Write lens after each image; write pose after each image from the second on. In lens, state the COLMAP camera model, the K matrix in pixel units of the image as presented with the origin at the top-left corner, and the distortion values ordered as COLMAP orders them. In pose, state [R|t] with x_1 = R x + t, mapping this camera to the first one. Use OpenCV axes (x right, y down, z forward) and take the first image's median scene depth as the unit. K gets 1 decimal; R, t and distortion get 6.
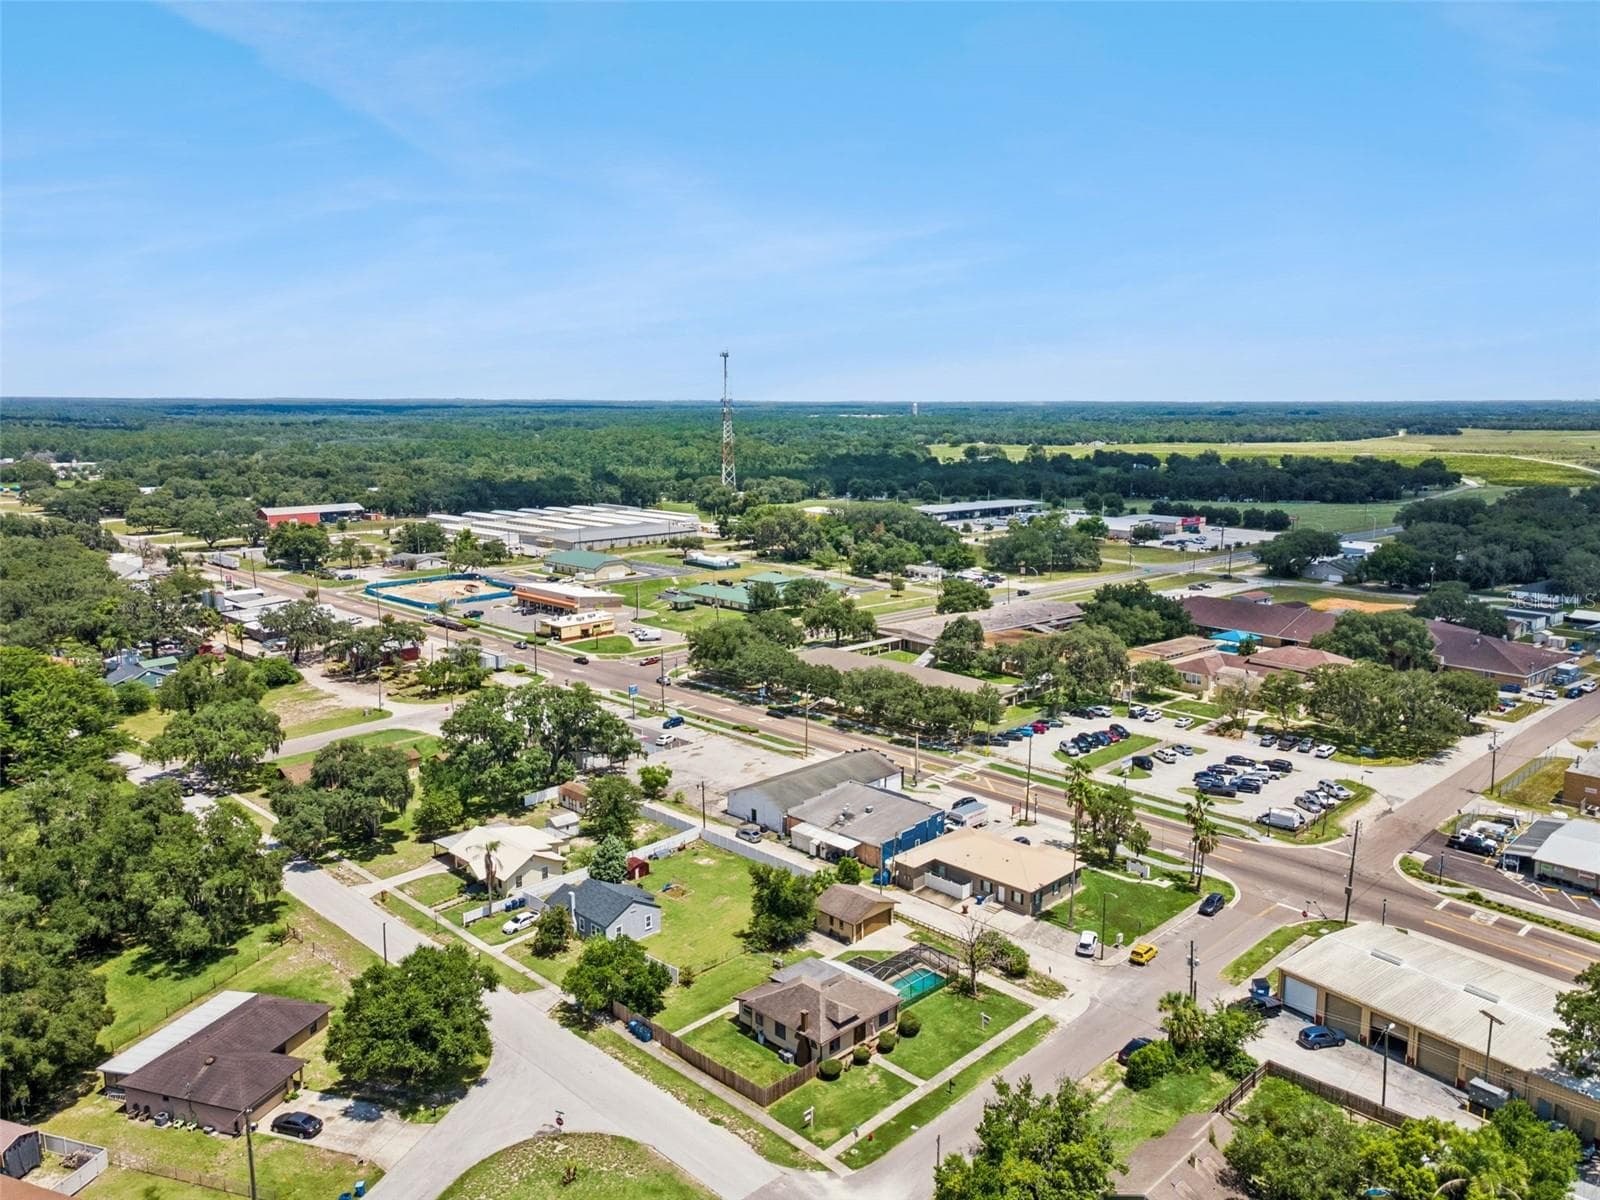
lens RADIAL K [[1187.9, 0, 804.0], [0, 1187.9, 620.5], [0, 0, 1]] dist [0.060561, 0.001652]
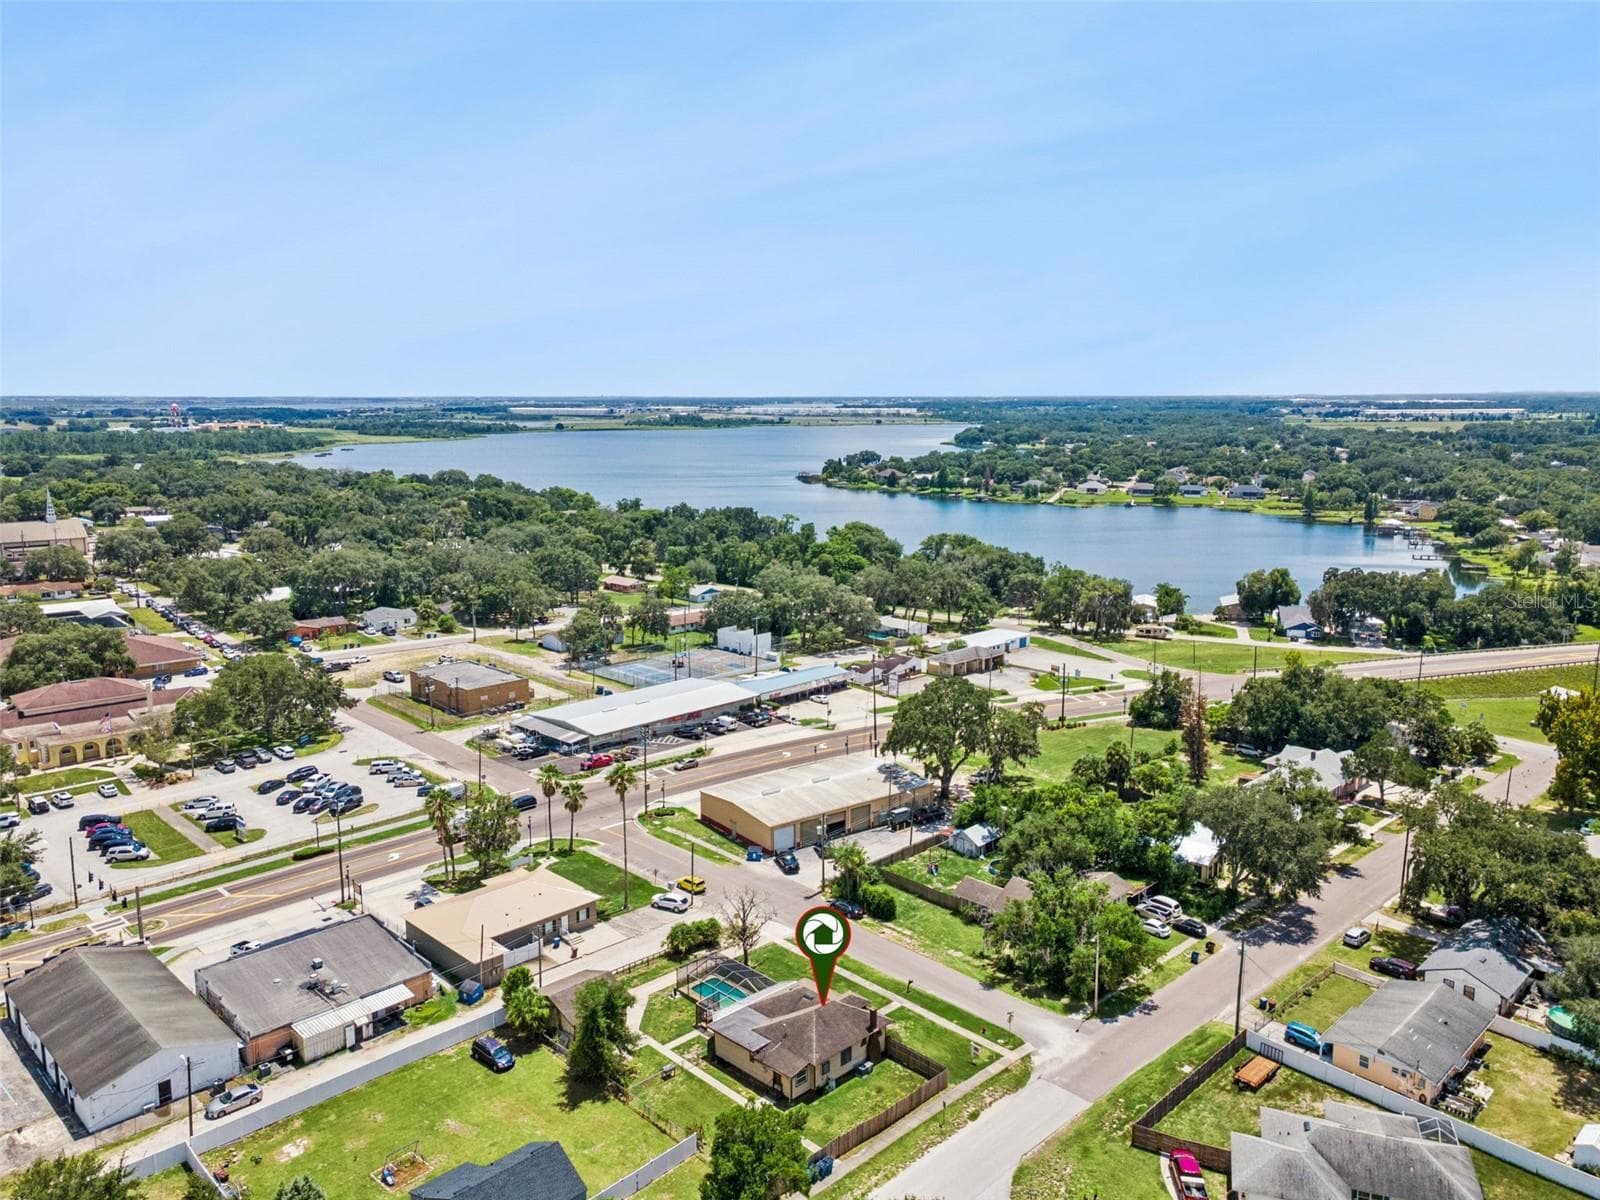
lens RADIAL K [[1199.1, 0, 800.0], [0, 1199.1, 600.0], [0, 0, 1]] dist [0.053945, 0.005884]
pose [[0.007494, -0.175138, 0.984515, -0.565101], [0.188940, 0.967057, 0.170594, -0.110283], [-0.981960, 0.184736, 0.040338, 0.586850]]
